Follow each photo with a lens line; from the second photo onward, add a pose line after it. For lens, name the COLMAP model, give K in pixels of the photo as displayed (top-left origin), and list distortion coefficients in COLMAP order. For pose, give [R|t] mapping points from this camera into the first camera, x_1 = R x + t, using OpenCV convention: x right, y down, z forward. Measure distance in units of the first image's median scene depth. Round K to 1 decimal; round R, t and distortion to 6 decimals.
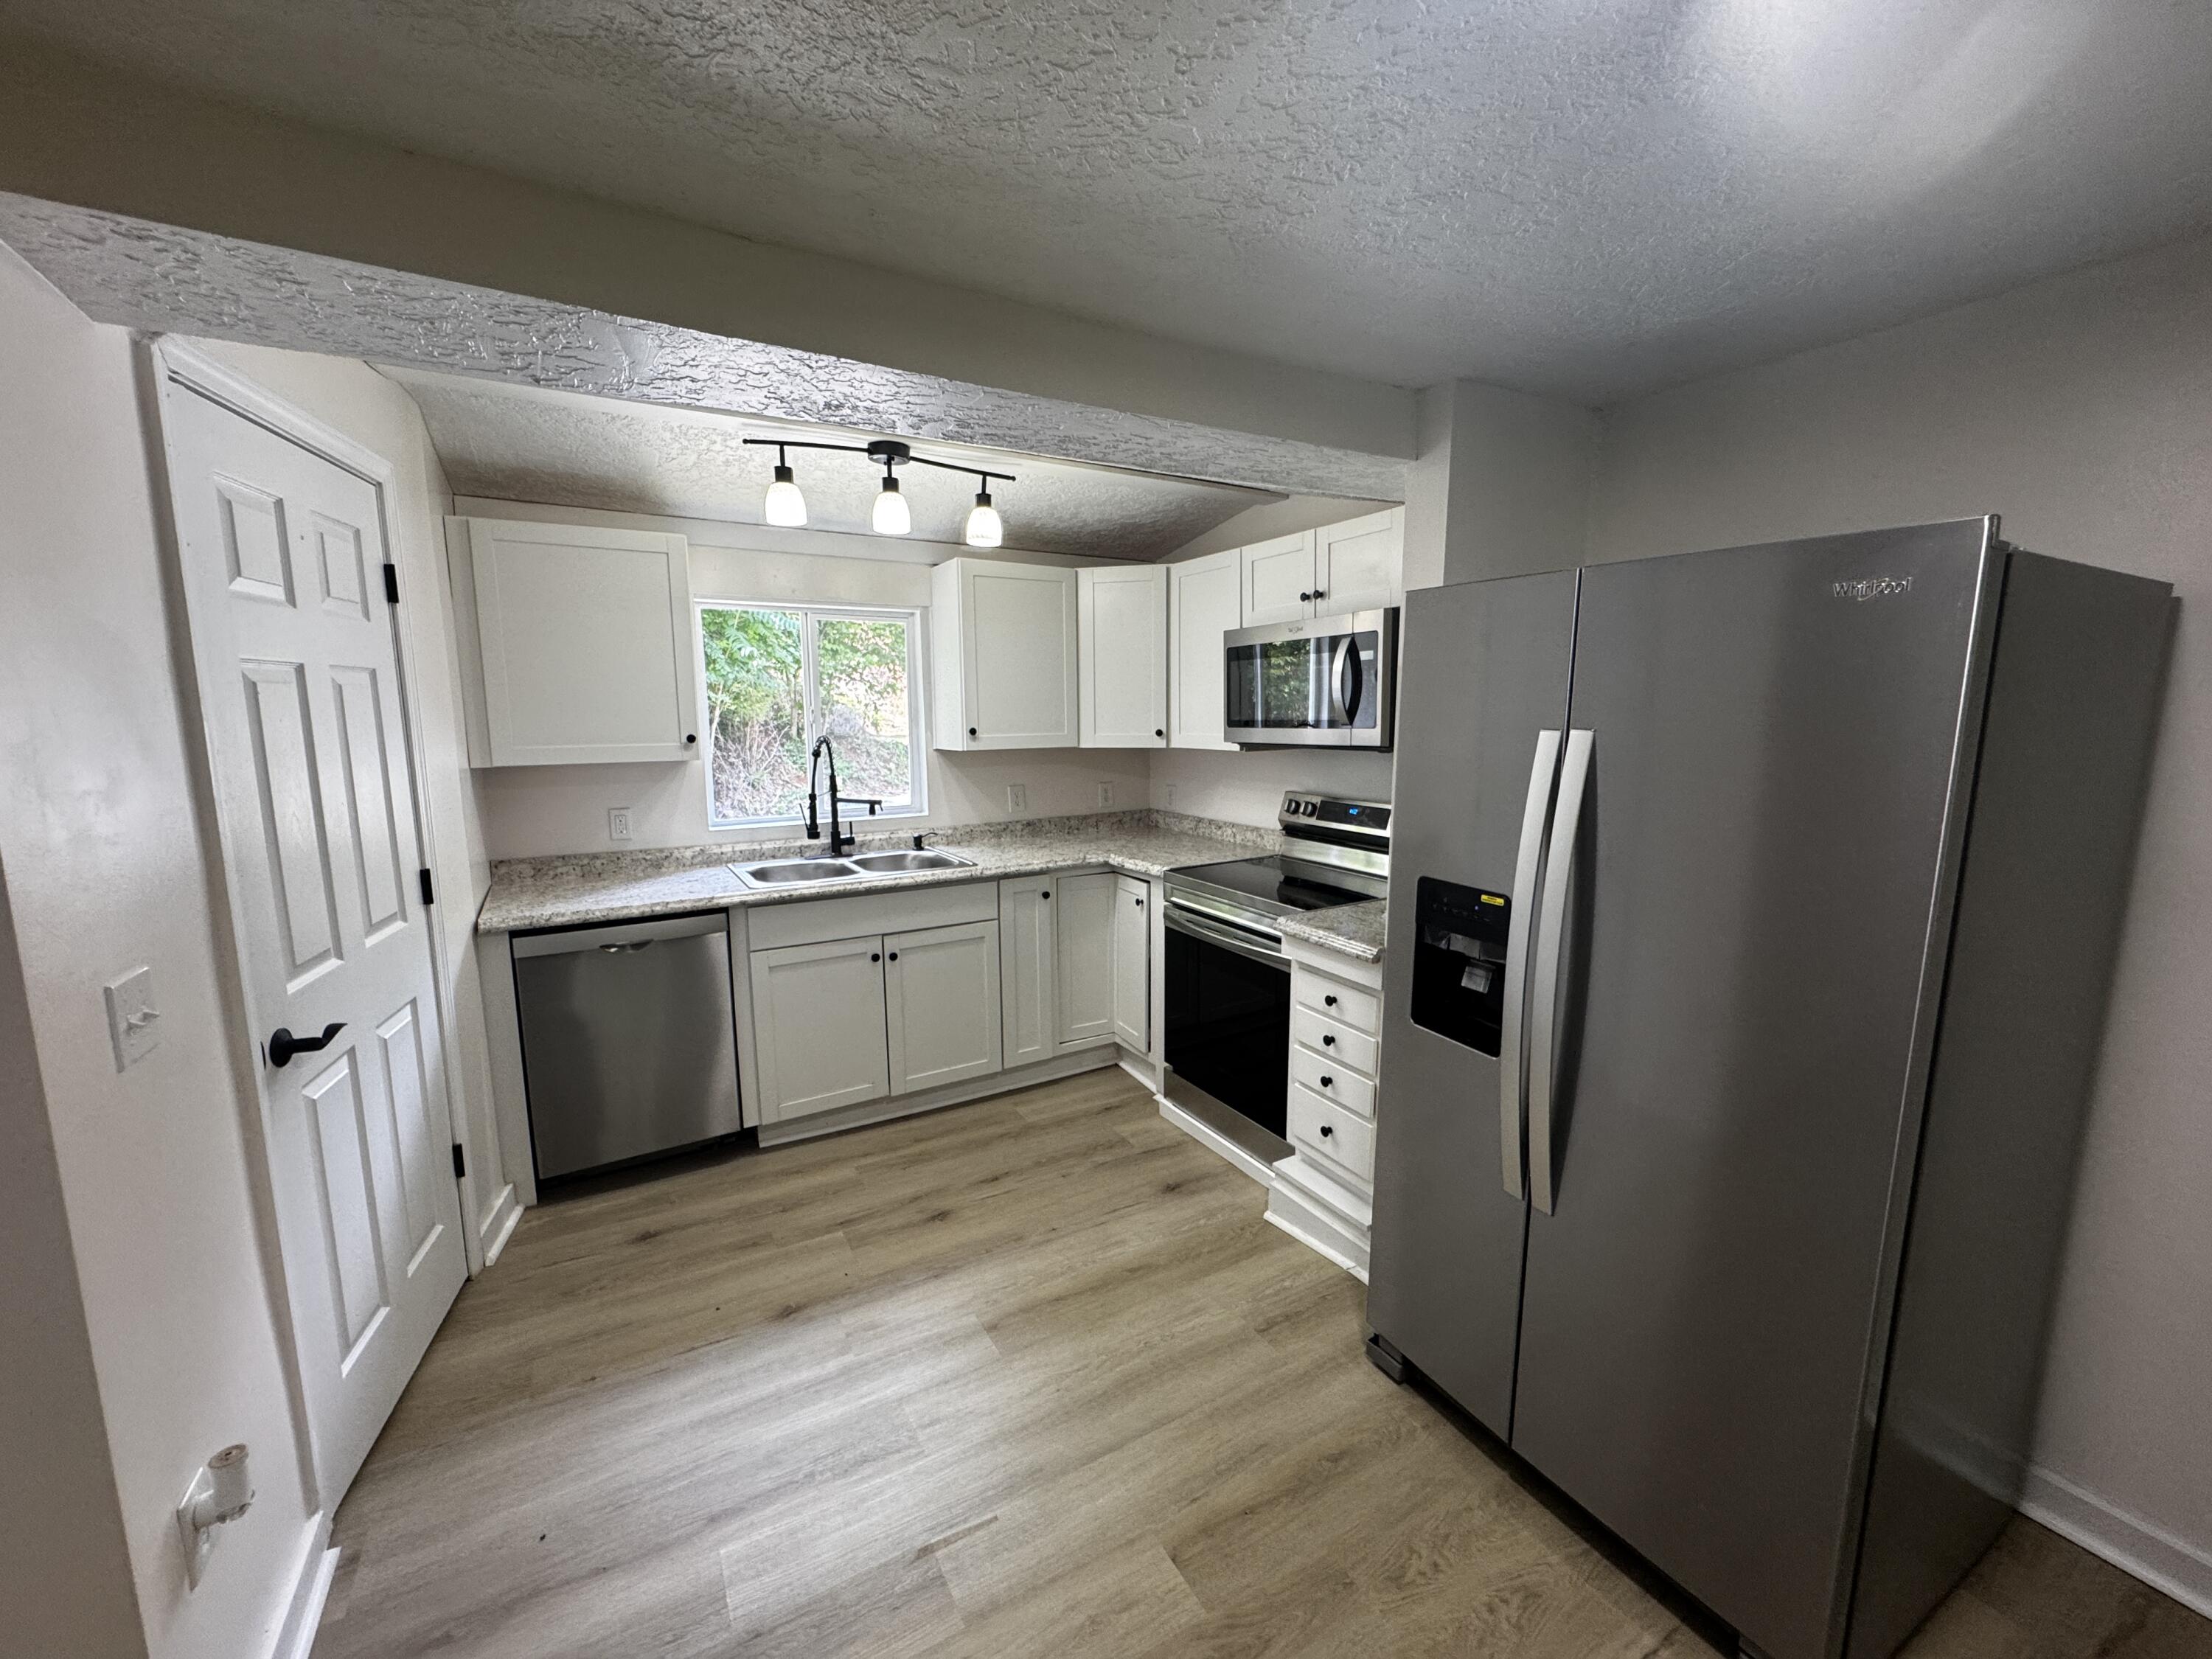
lens RADIAL K [[889.3, 0, 1107.2], [0, 889.3, 833.0], [0, 0, 1]] dist [-0.004354, 0.000613]
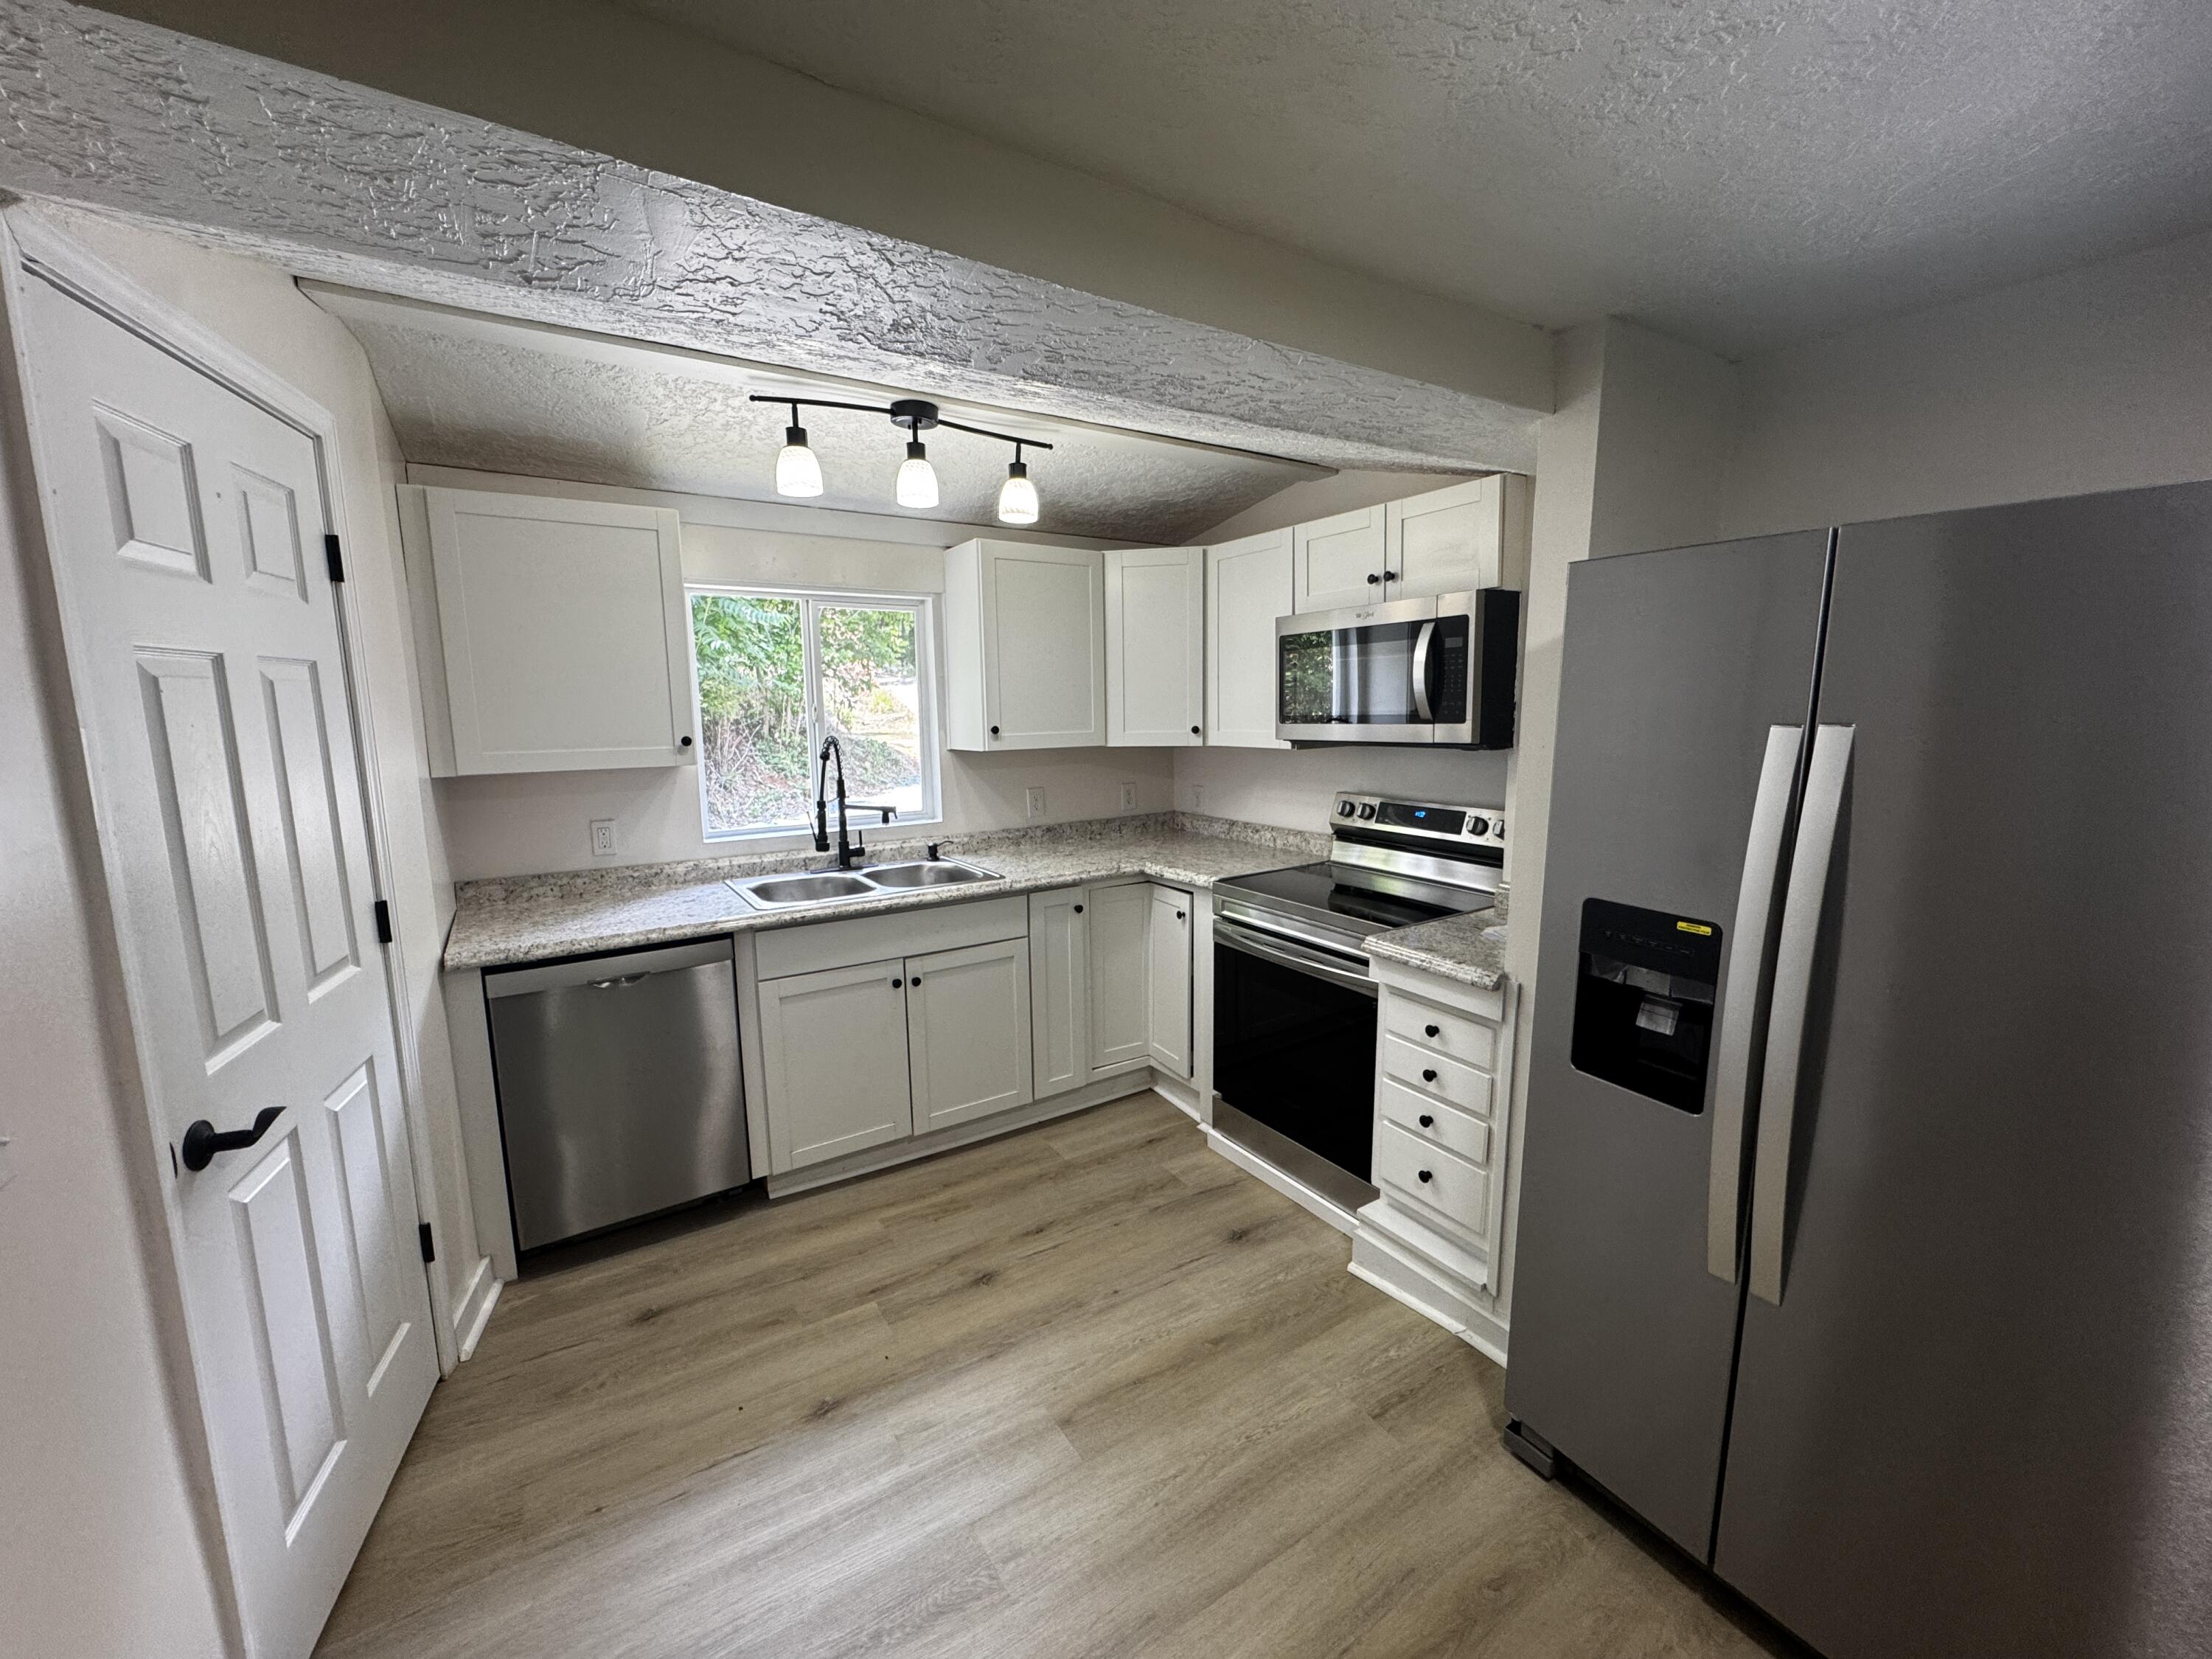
lens RADIAL K [[889.3, 0, 1107.2], [0, 889.3, 831.6], [0, 0, 1]] dist [-0.004354, 0.000613]
pose [[0.999254, -0.012207, 0.036633, -0.105797], [0.012070, 0.999919, 0.003955, -0.018365], [-0.036679, -0.003509, 0.999321, 0.128655]]
